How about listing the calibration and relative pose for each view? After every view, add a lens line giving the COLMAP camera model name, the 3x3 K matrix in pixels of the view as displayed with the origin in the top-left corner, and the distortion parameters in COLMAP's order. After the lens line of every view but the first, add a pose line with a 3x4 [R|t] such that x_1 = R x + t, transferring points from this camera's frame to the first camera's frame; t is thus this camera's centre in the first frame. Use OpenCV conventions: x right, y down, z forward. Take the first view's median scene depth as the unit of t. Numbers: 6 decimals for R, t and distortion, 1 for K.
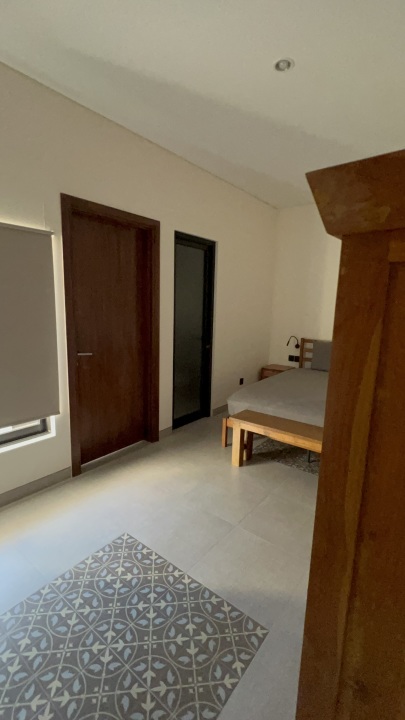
lens RADIAL K [[329.1, 0, 202.2], [0, 329.1, 360.8], [0, 0, 1]] dist [-0.003200, 0.002167]
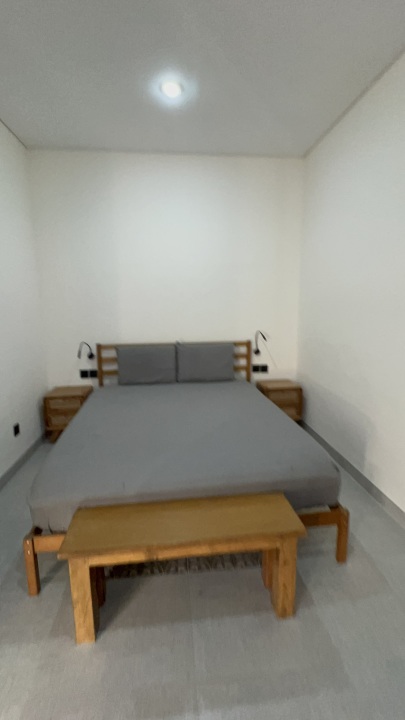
lens RADIAL K [[329.1, 0, 201.6], [0, 329.1, 366.8], [0, 0, 1]] dist [-0.003200, 0.002167]
pose [[0.716929, -0.154973, 0.679703, -0.022920], [0.134580, 0.987405, 0.083180, -0.049208], [-0.684033, 0.031841, 0.728755, 0.332788]]
